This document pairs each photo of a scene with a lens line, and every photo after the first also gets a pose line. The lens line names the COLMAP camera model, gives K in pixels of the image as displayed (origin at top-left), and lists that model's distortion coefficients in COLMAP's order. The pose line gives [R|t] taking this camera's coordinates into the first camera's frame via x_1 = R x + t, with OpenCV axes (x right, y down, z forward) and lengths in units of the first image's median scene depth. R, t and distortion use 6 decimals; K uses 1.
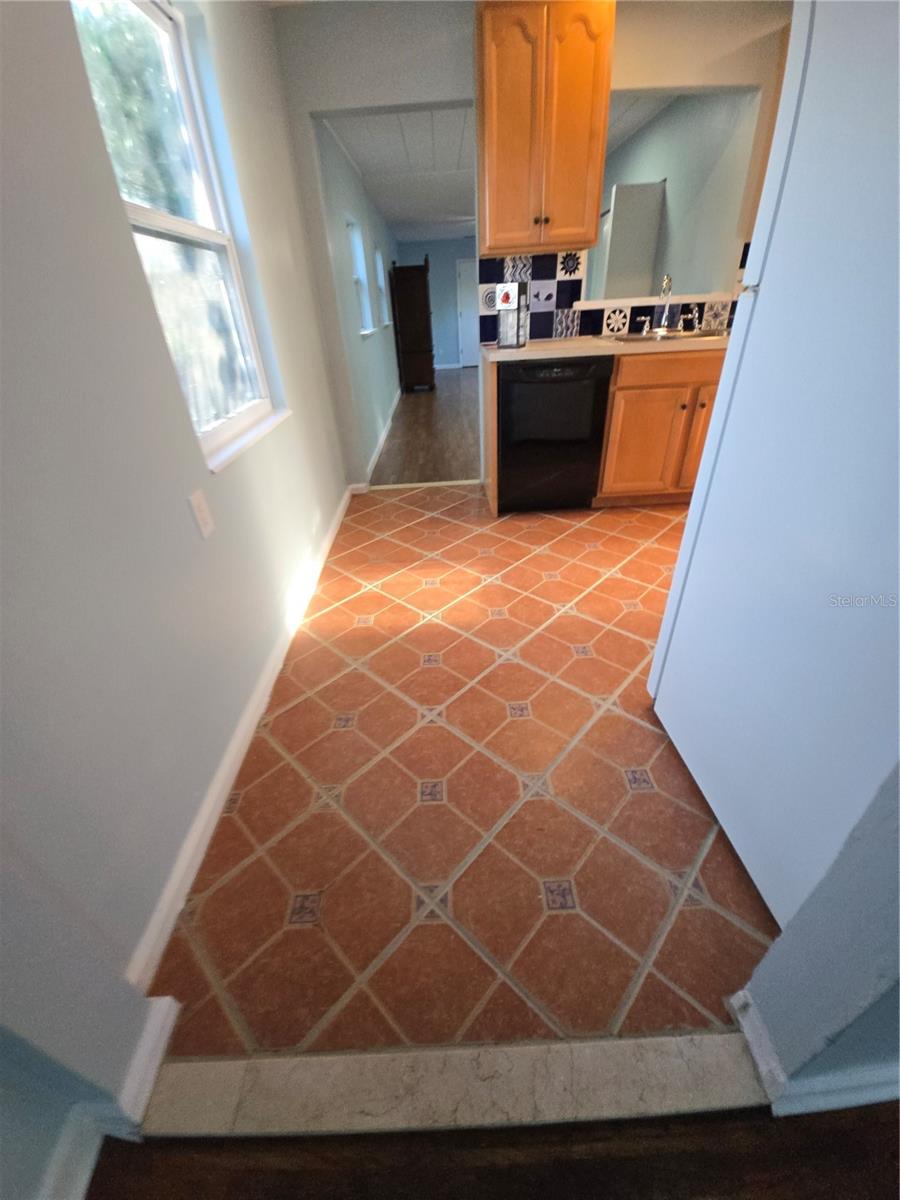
lens RADIAL K [[472.2, 0, 445.6], [0, 472.2, 606.1], [0, 0, 1]] dist [-0.012316, -0.003693]
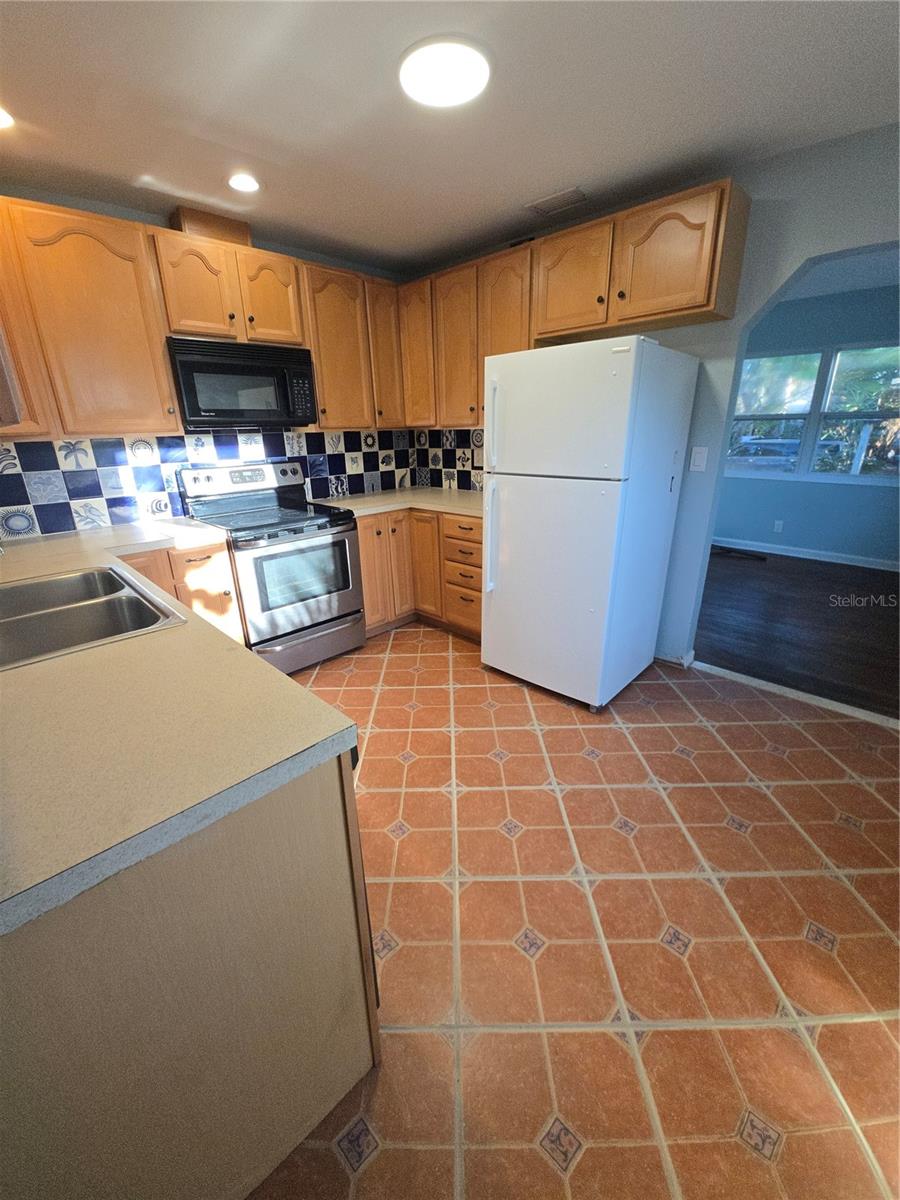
lens RADIAL K [[472.2, 0, 443.4], [0, 472.2, 604.2], [0, 0, 1]] dist [-0.012316, -0.003693]
pose [[-0.686037, -0.179514, 0.705073, -0.134257], [0.449162, 0.657872, 0.604531, -0.654624], [-0.572369, 0.731423, -0.370694, 0.888596]]
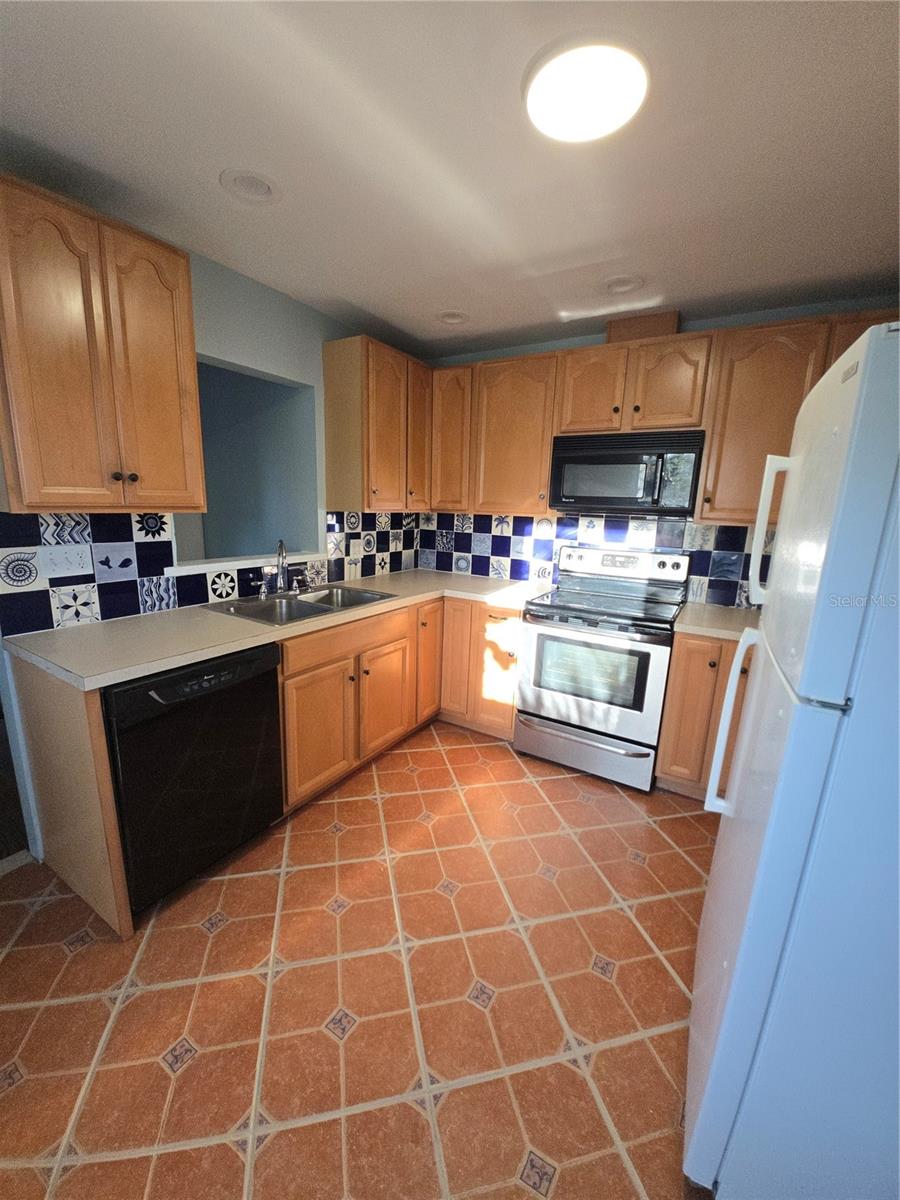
lens RADIAL K [[472.2, 0, 449.6], [0, 472.2, 603.5], [0, 0, 1]] dist [-0.012316, -0.003693]
pose [[0.537650, -0.097038, 0.837565, -0.106643], [0.402678, 0.902303, -0.153949, -0.316188], [-0.740799, 0.420040, 0.524198, 0.322079]]
